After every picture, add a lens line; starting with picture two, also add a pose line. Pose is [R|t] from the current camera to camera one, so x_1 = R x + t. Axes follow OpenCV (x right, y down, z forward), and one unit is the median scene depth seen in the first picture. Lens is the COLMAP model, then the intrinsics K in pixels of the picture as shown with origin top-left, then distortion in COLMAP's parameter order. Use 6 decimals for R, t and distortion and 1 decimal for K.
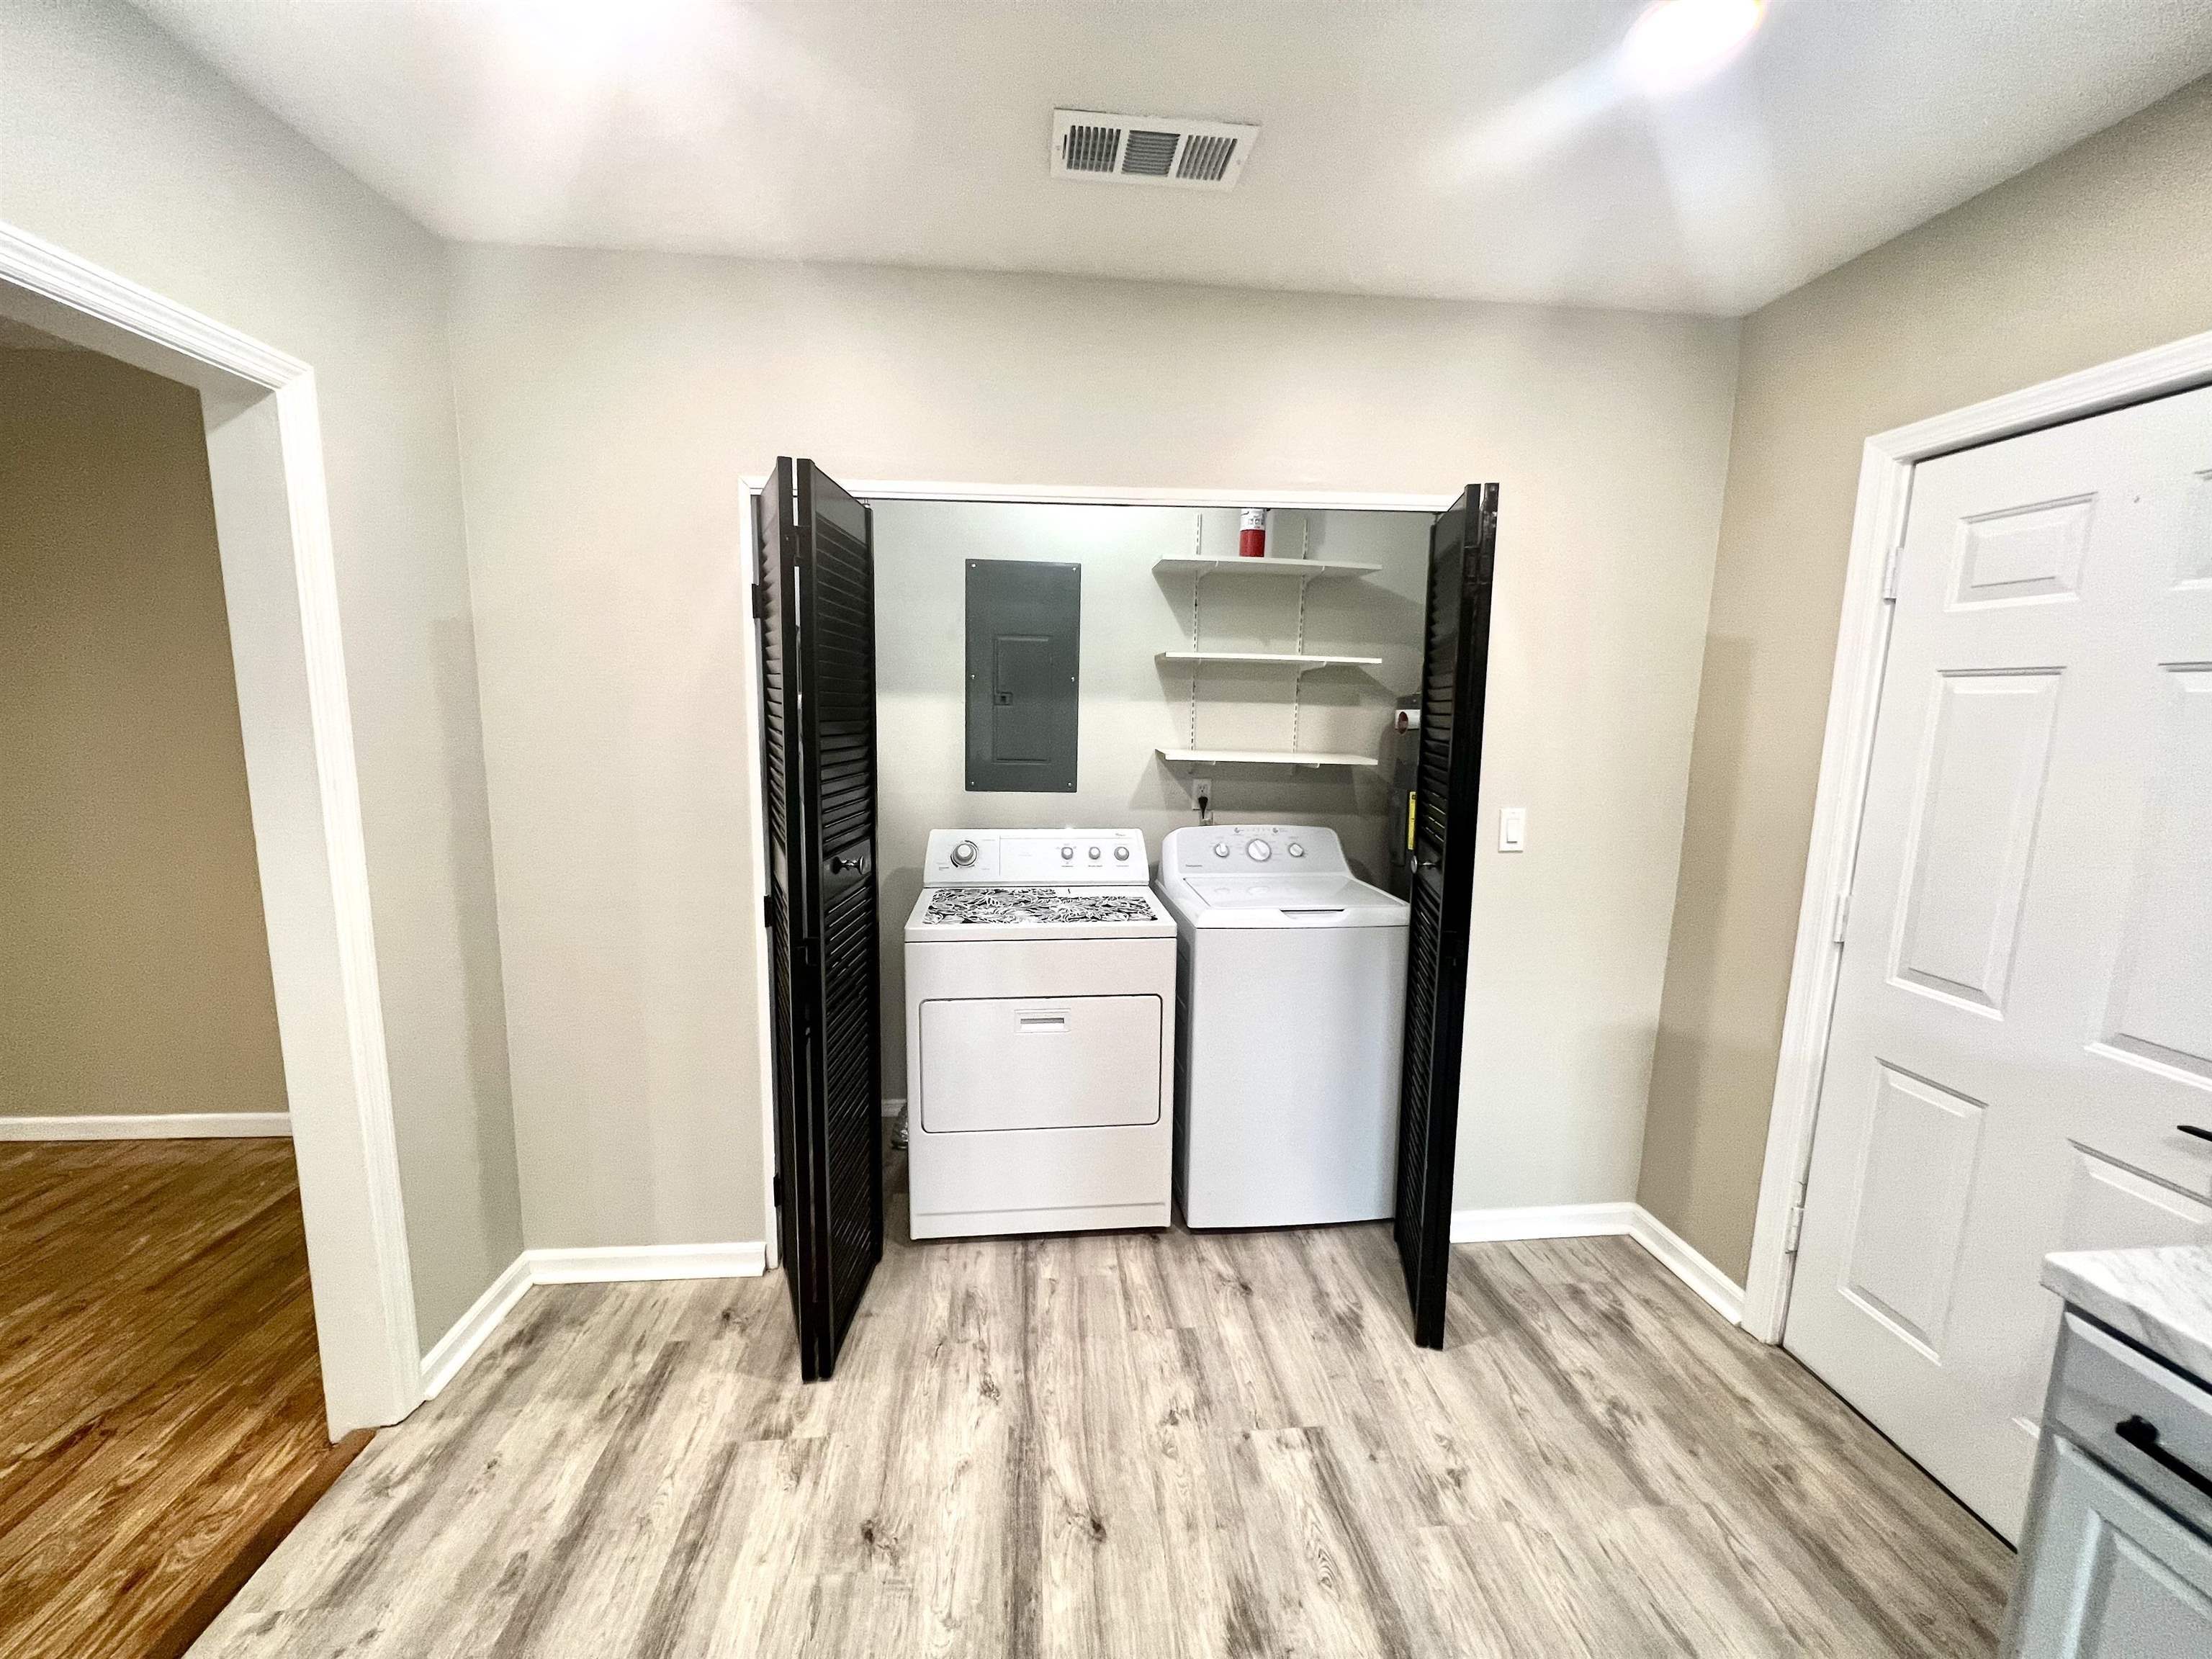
lens RADIAL K [[882.9, 0, 1103.2], [0, 882.9, 825.4], [0, 0, 1]] dist [0.000272, -0.000450]
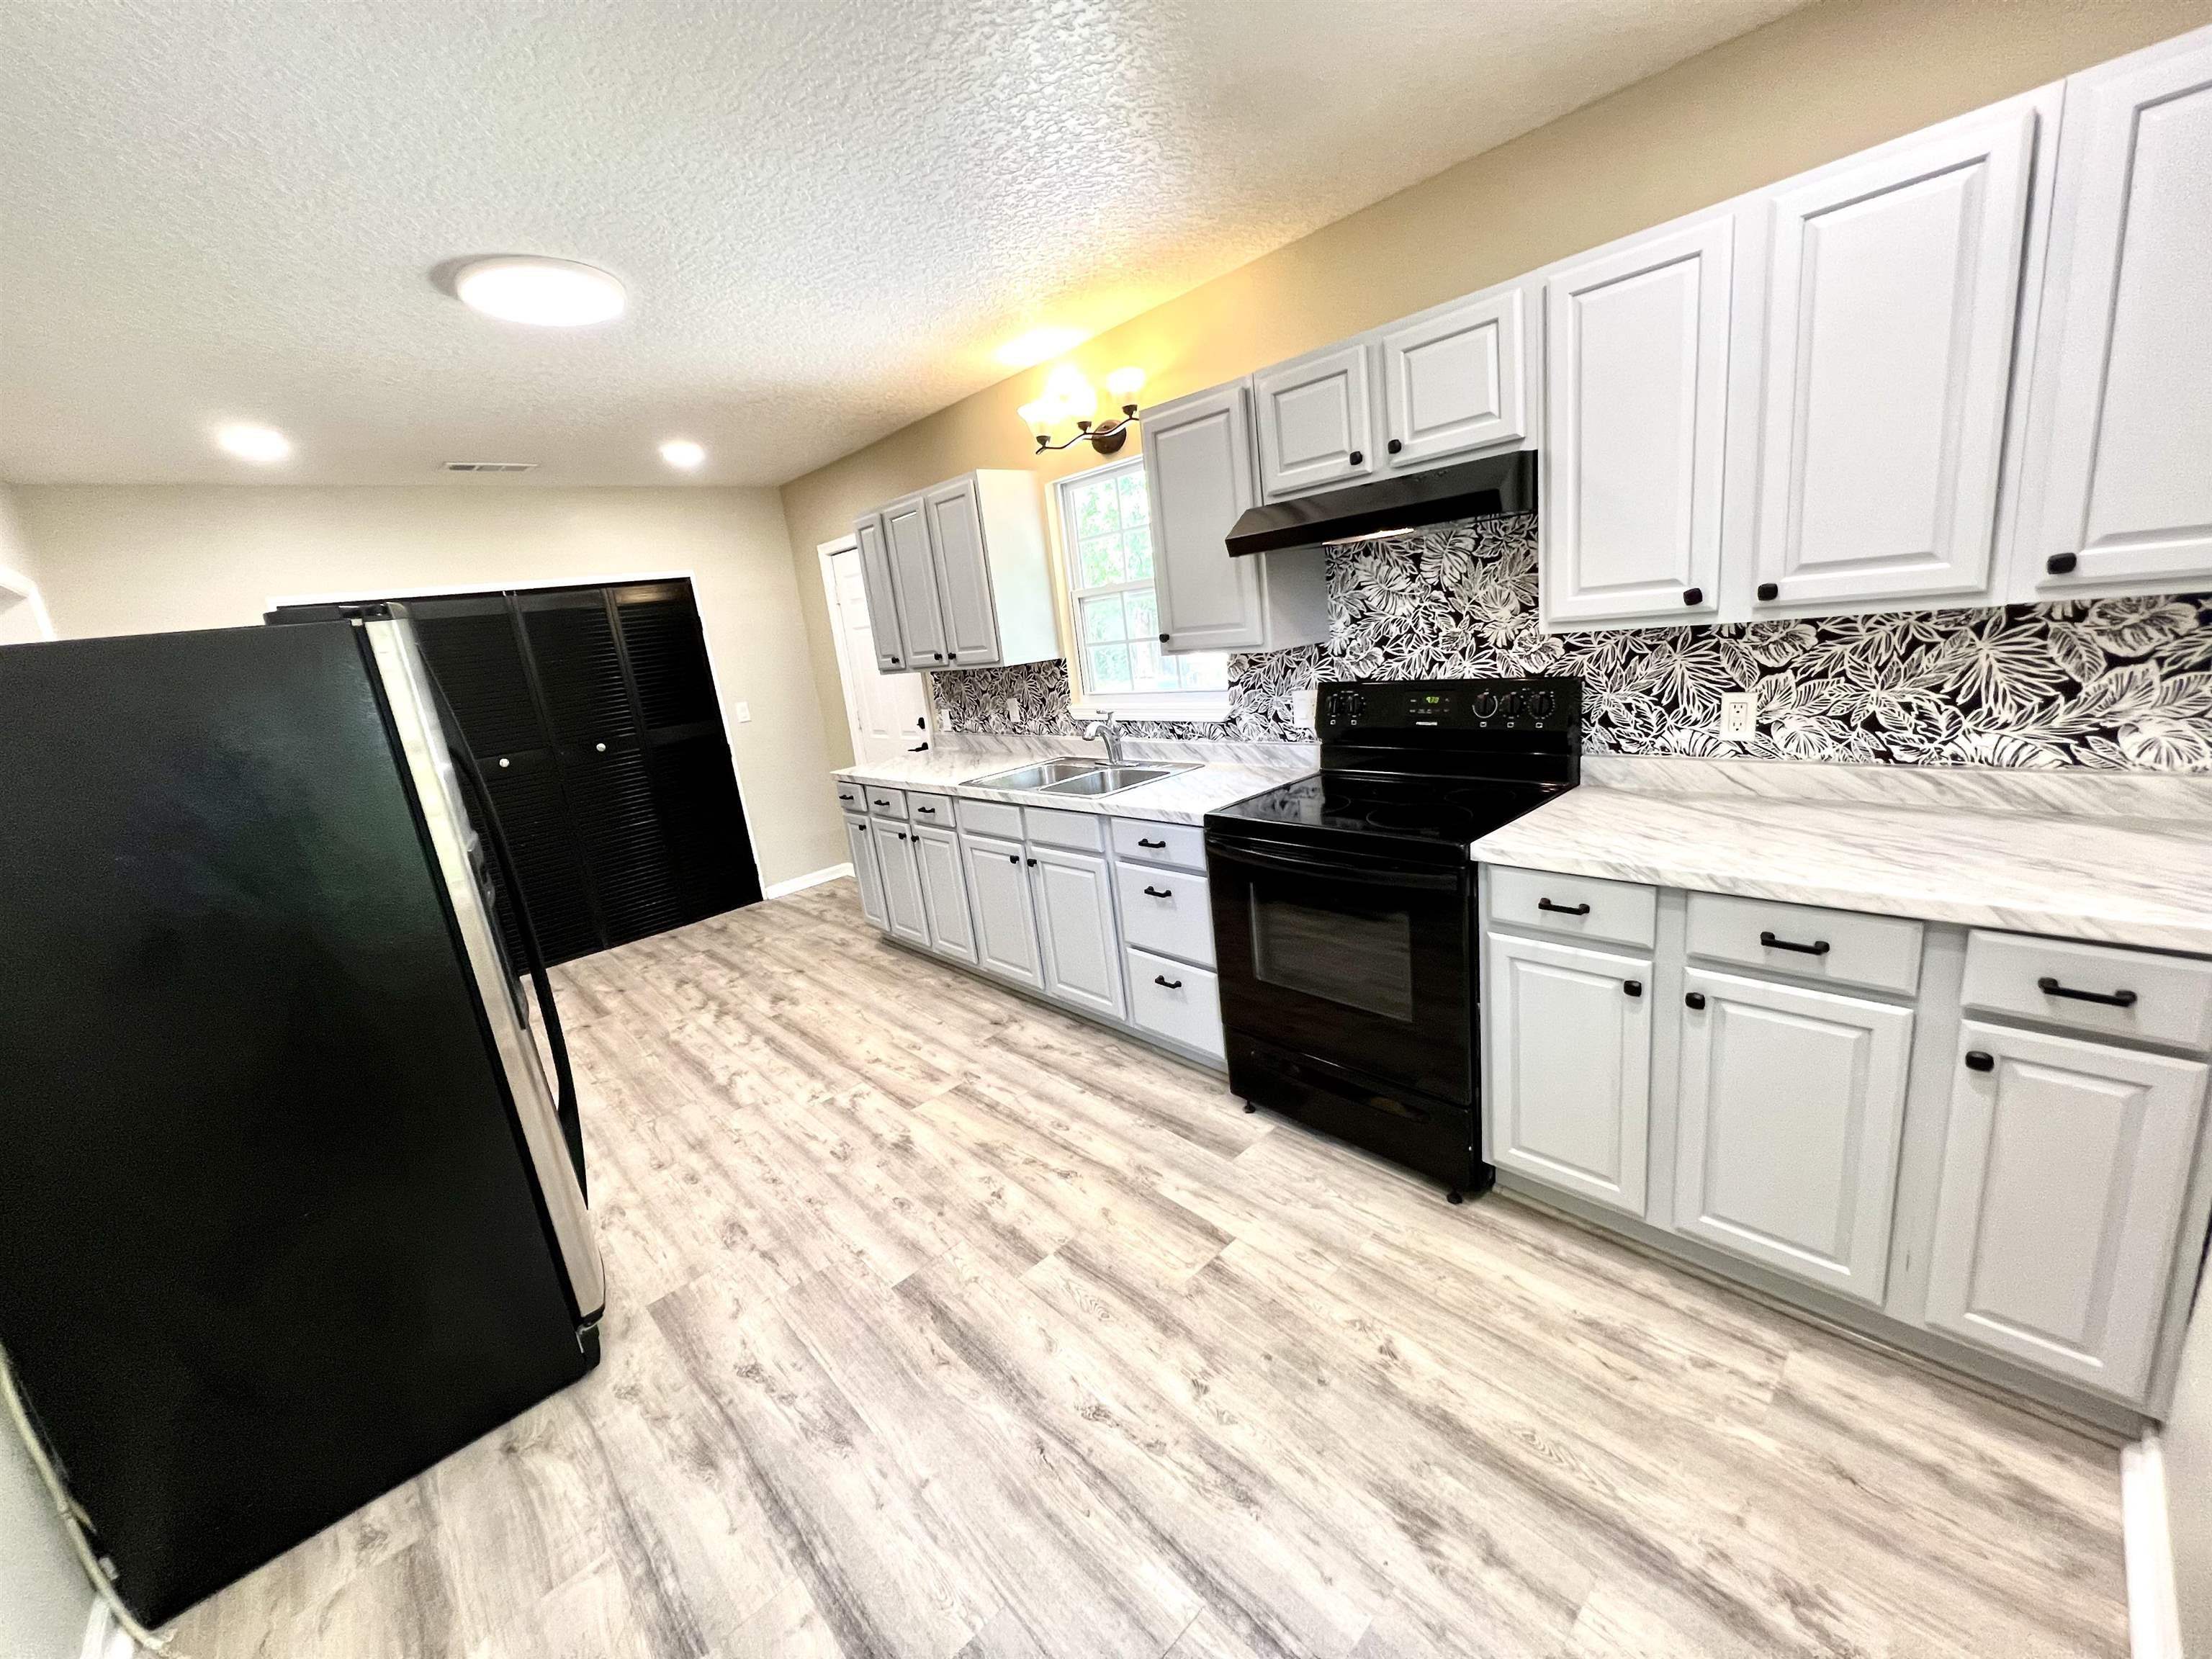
lens RADIAL K [[882.9, 0, 1103.2], [0, 882.9, 825.4], [0, 0, 1]] dist [0.000272, -0.000450]
pose [[0.789726, -0.249697, 0.560343, -0.209570], [0.218456, 0.968004, 0.123474, 0.280088], [-0.573245, 0.024899, 0.819005, -1.878377]]
